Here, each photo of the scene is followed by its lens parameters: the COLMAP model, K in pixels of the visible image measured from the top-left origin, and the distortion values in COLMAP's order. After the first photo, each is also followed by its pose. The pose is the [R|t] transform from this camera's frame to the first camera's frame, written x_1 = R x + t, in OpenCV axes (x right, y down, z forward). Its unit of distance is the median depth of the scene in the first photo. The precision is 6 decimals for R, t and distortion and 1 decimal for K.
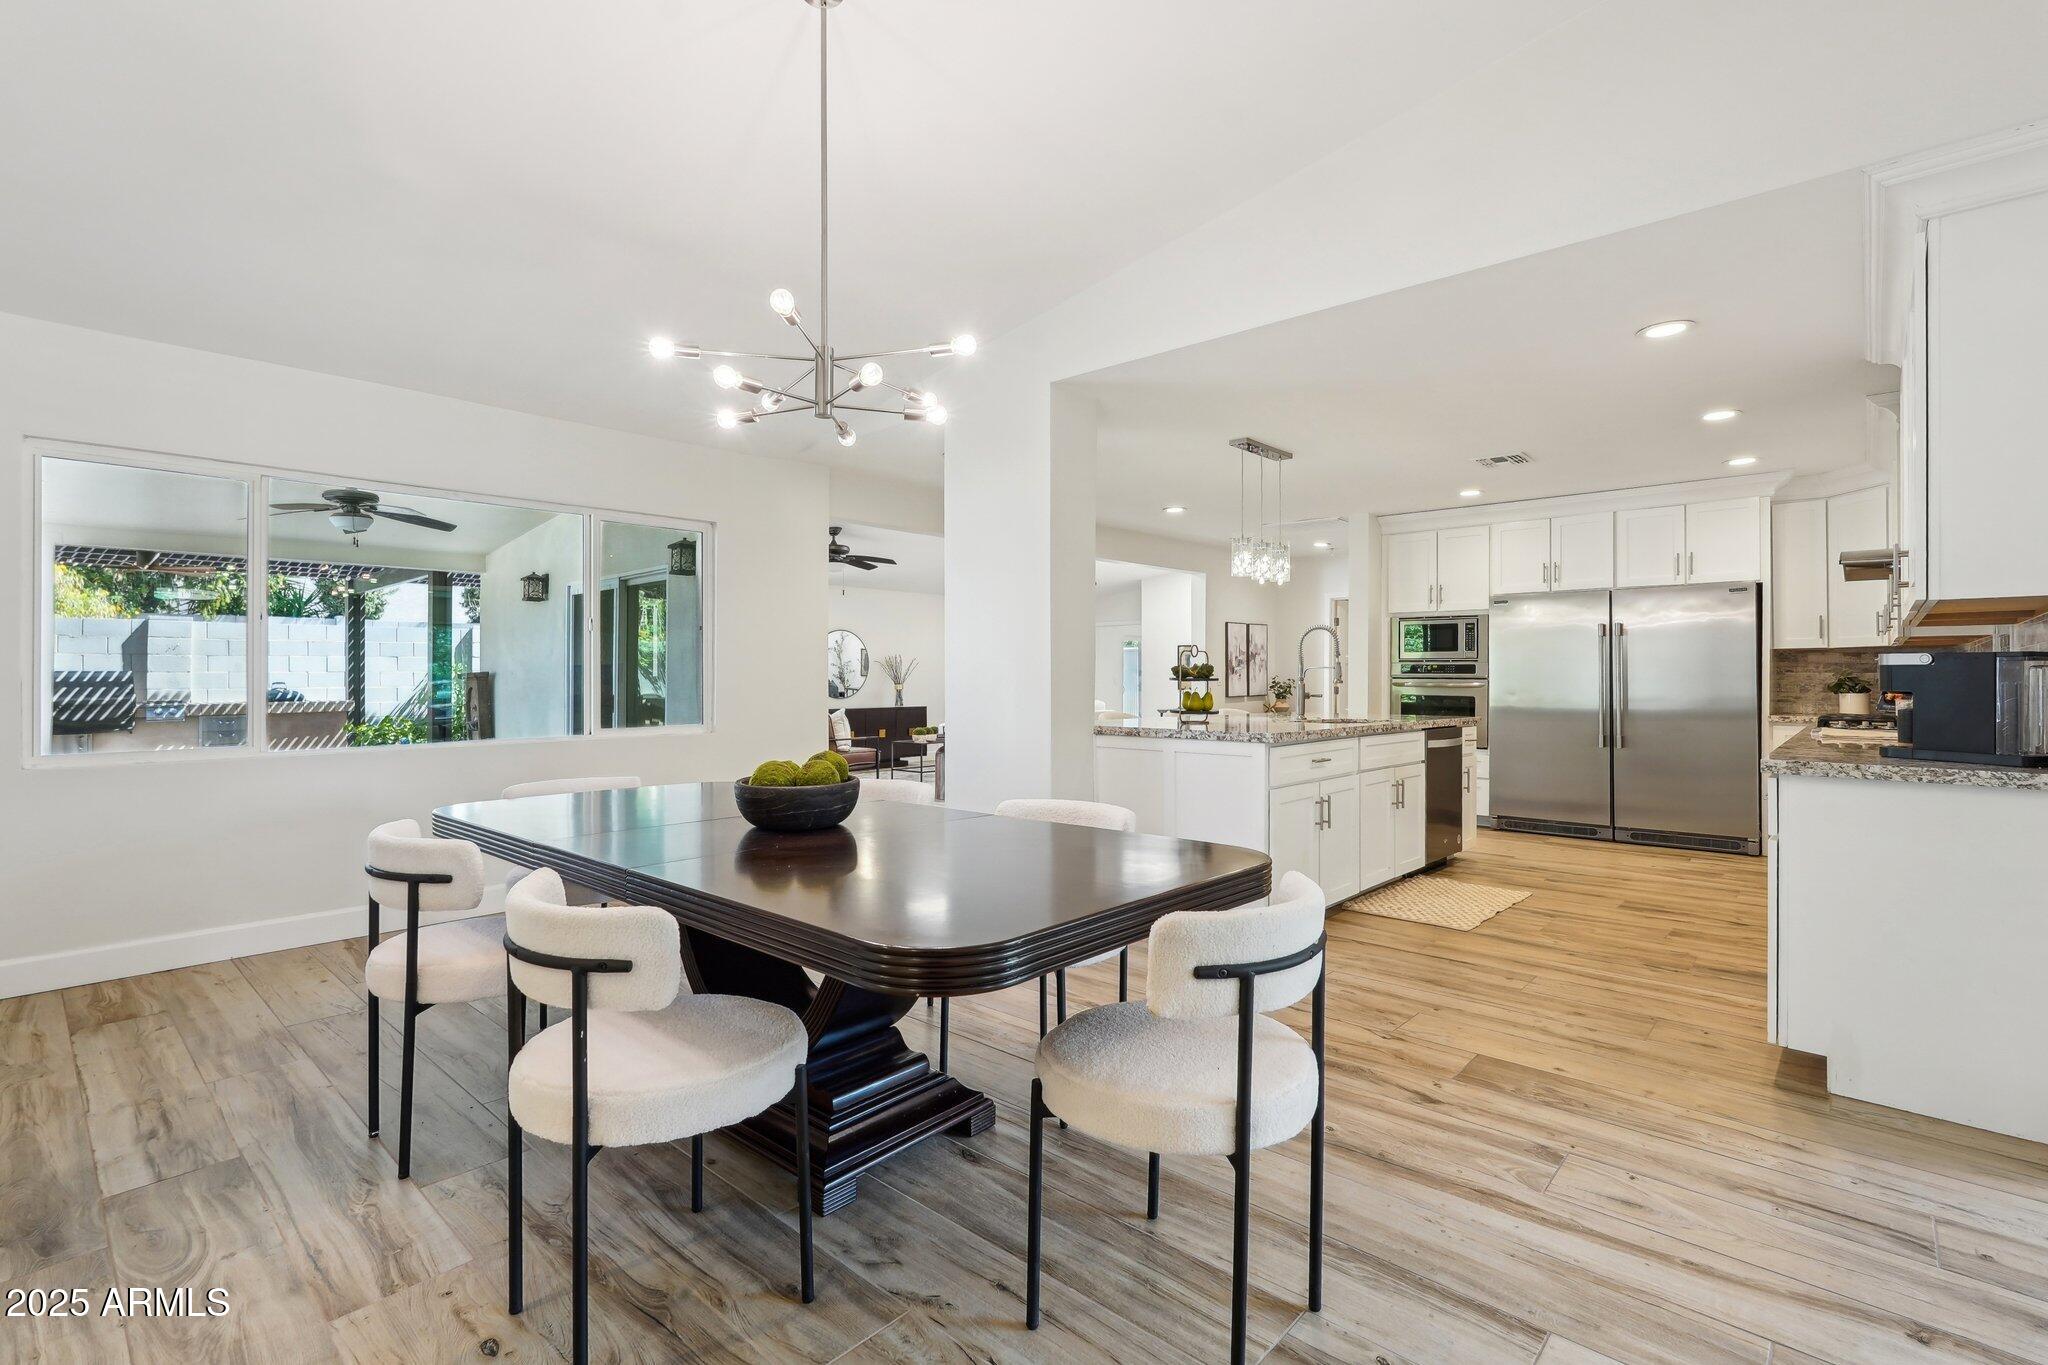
lens RADIAL K [[918.2, 0, 1023.6], [0, 918.2, 678.4], [0, 0, 1]] dist [0.003513, 0.001302]
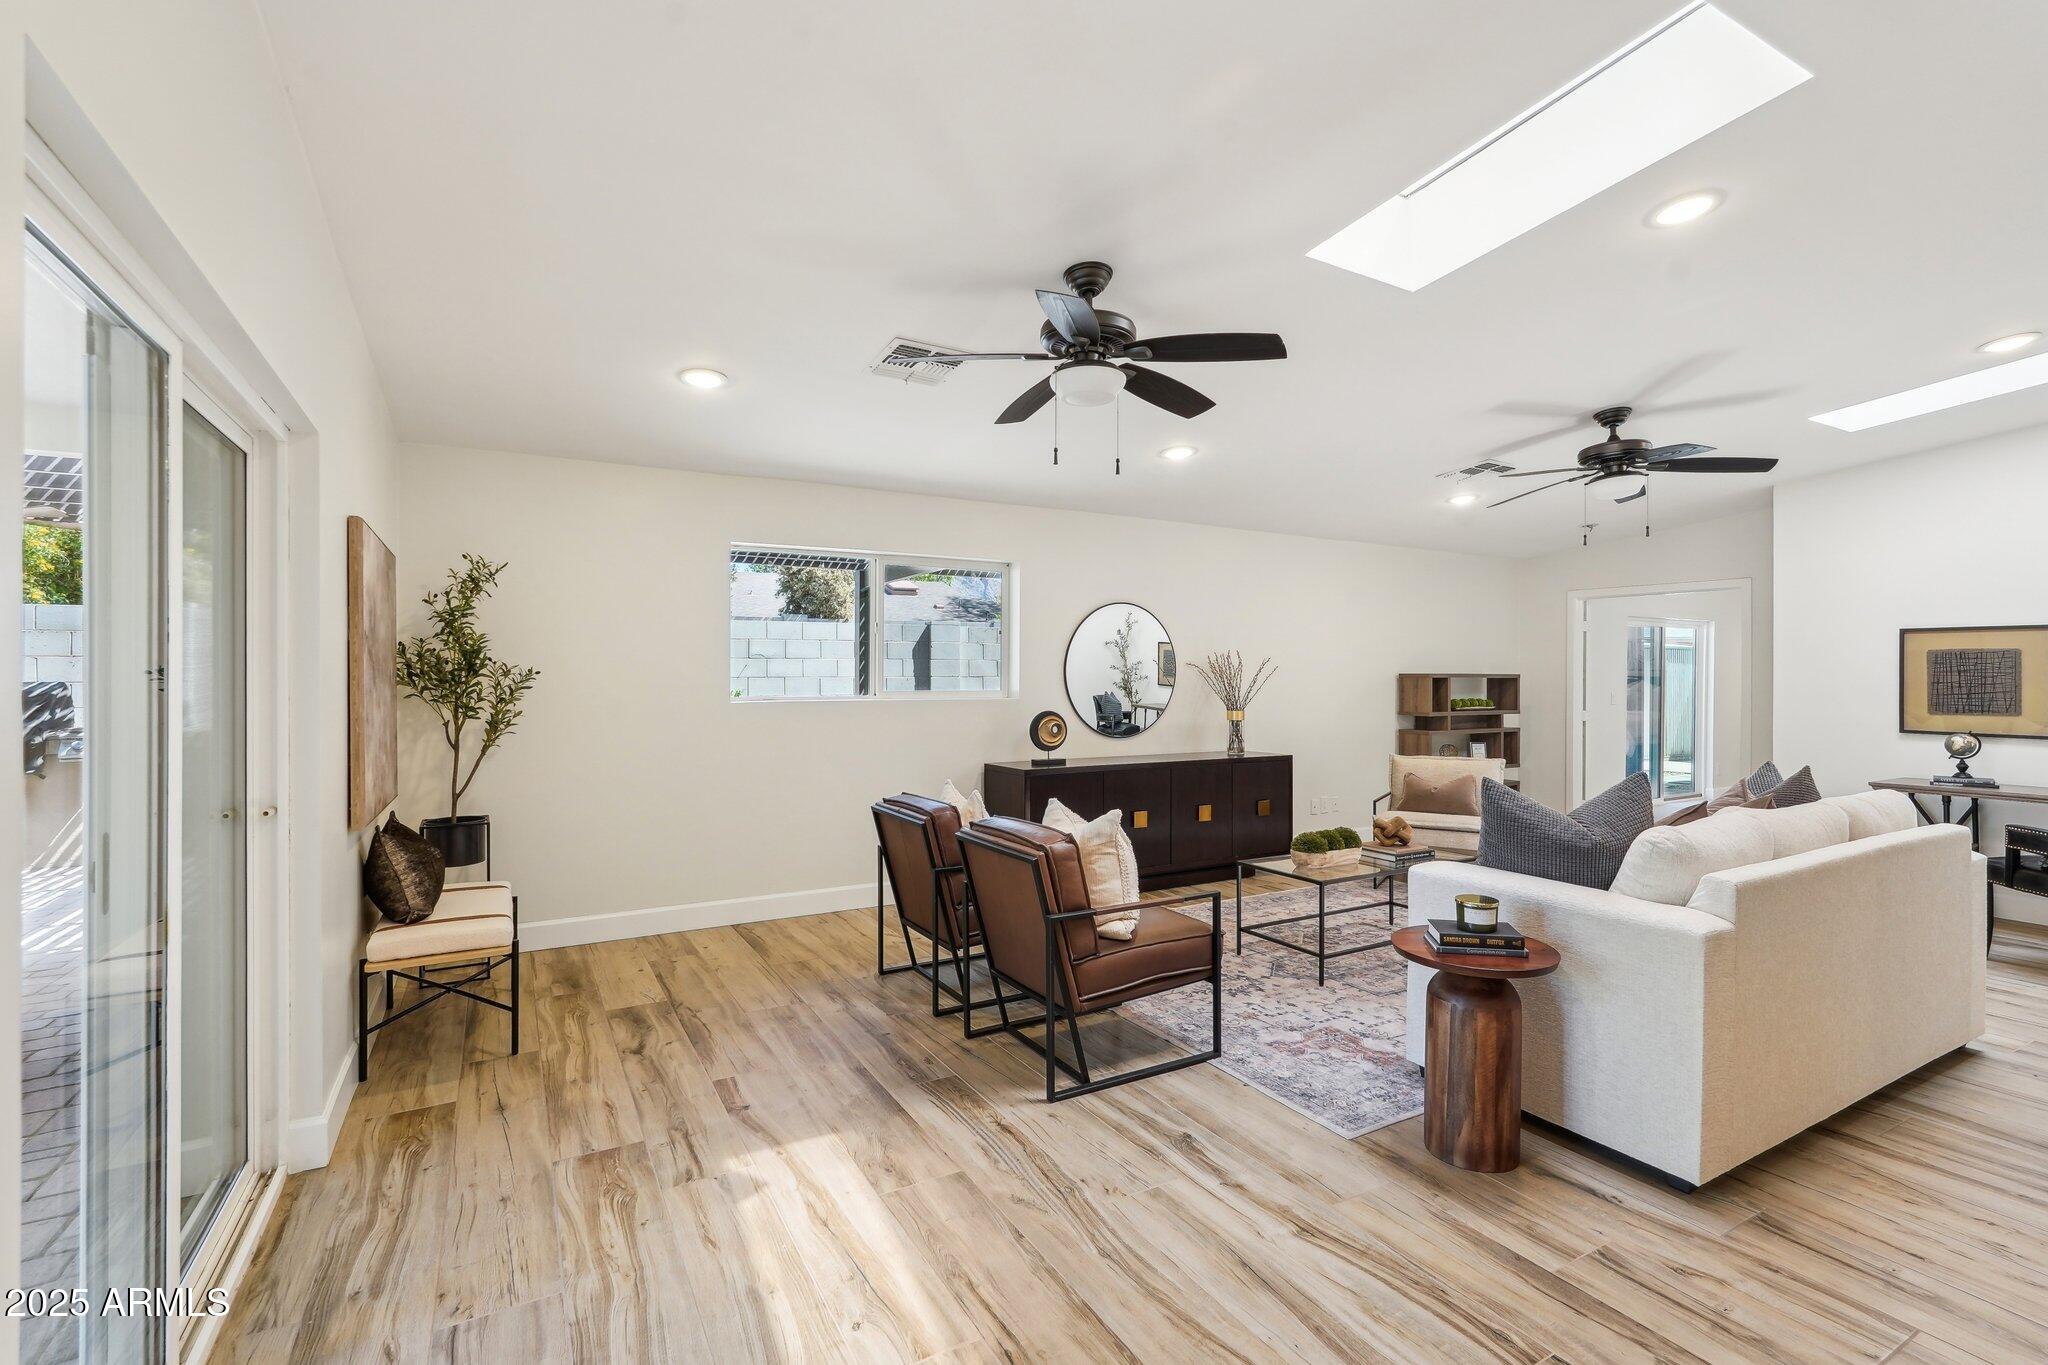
lens RADIAL K [[918.2, 0, 1037.8], [0, 918.2, 679.1], [0, 0, 1]] dist [0.003513, 0.001302]
pose [[0.955088, 0.001700, -0.296317, -0.170158], [-0.001046, 0.999997, 0.002368, -0.020858], [0.296320, -0.001951, 0.955087, 0.924625]]
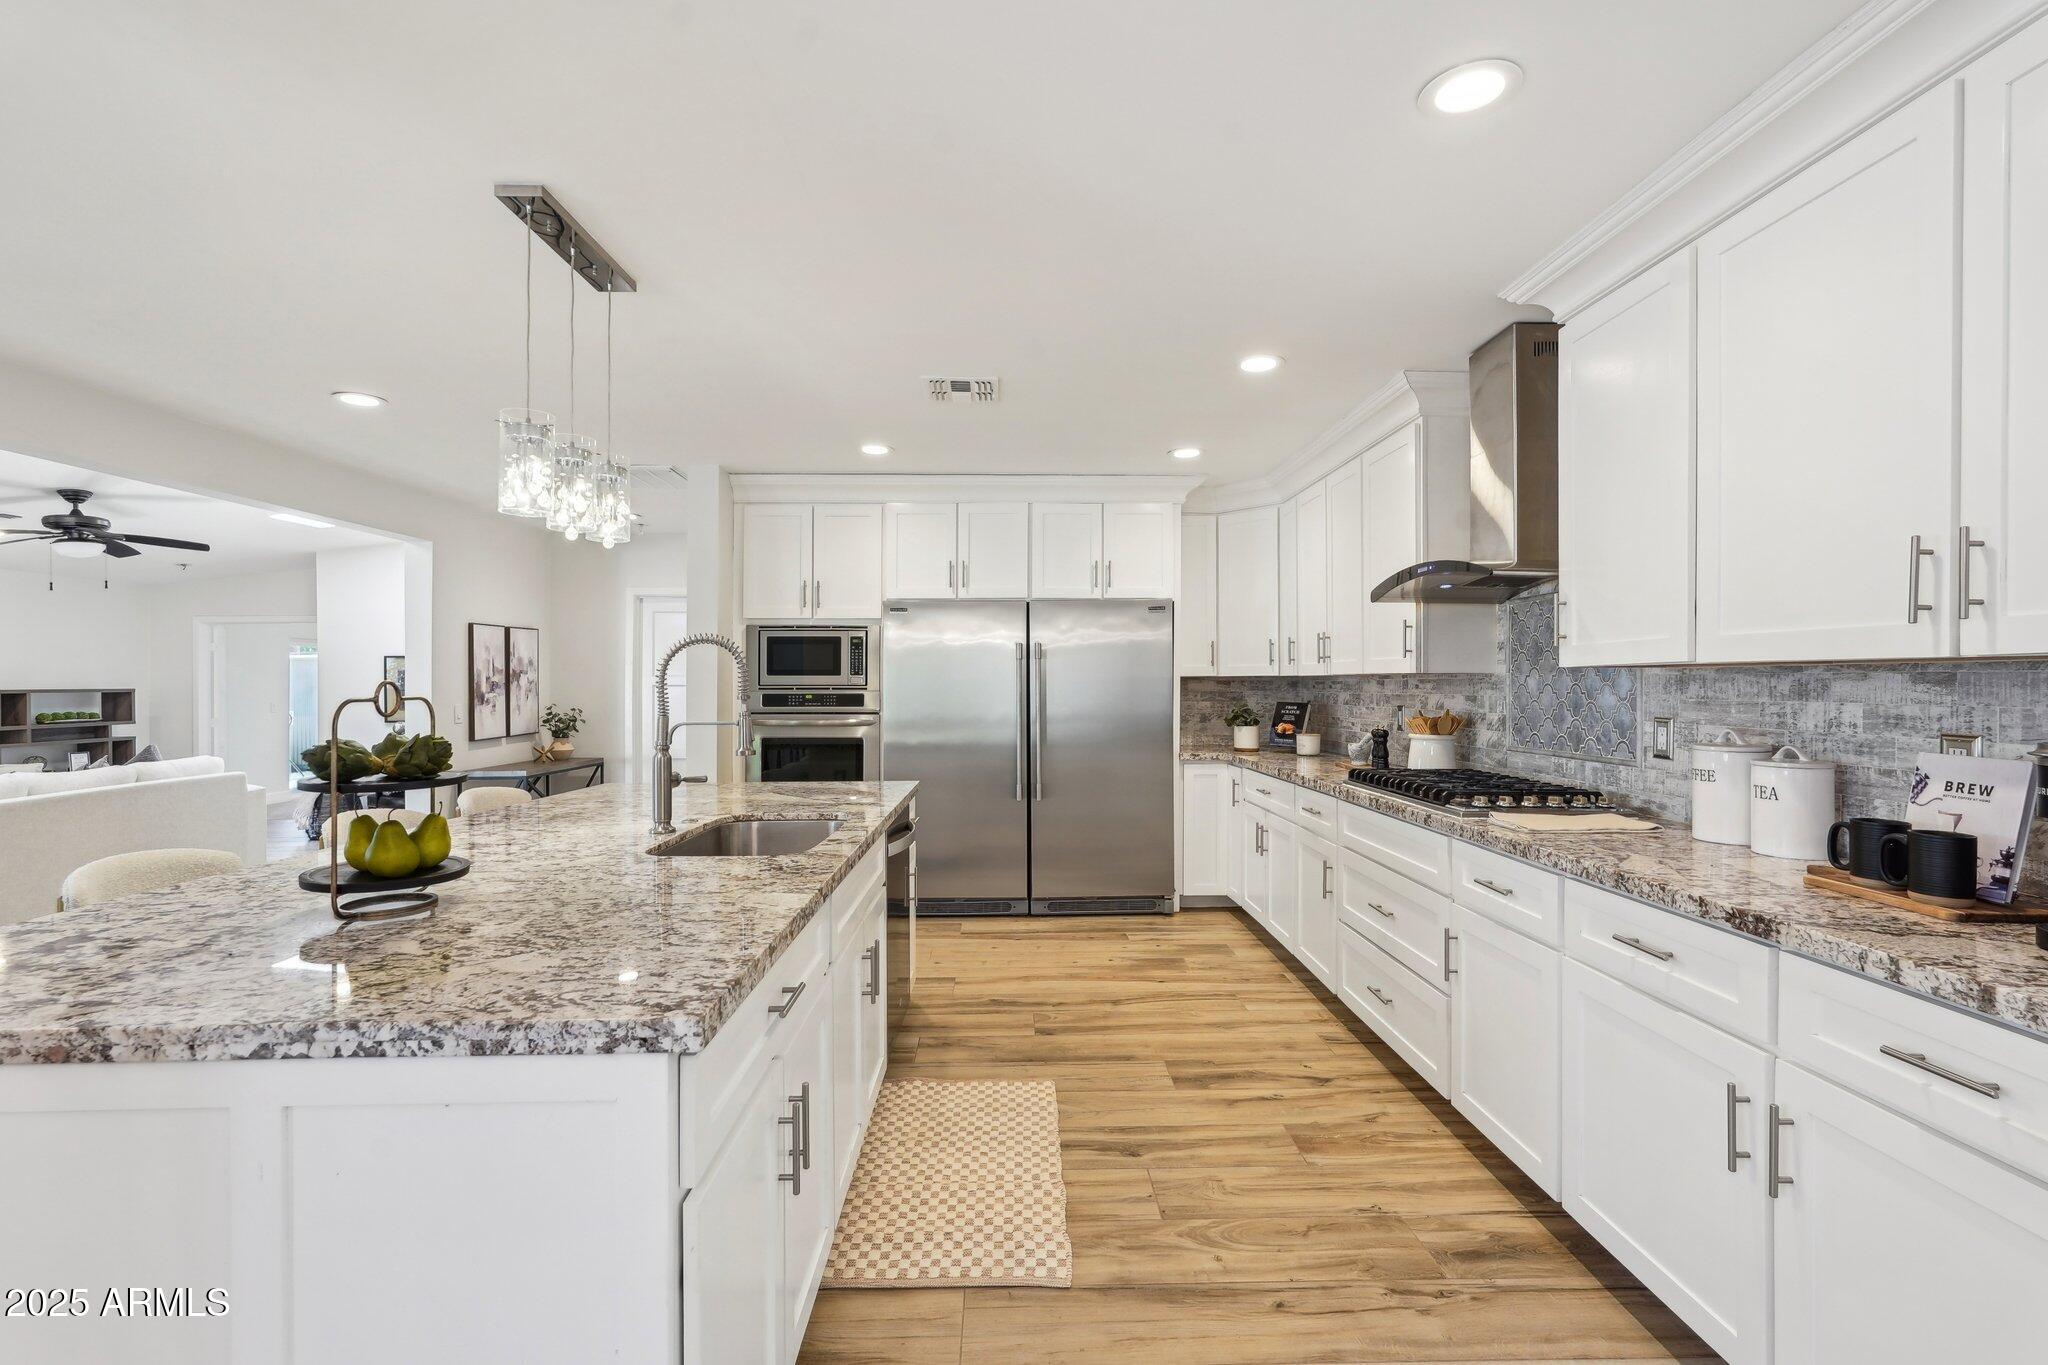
lens RADIAL K [[918.2, 0, 1017.6], [0, 918.2, 675.5], [0, 0, 1]] dist [0.003513, 0.001302]
pose [[0.723472, 0.000457, 0.690353, 0.081833], [0.007197, 0.999940, -0.008204, -0.023789], [-0.690316, 0.010904, 0.723426, 0.405505]]
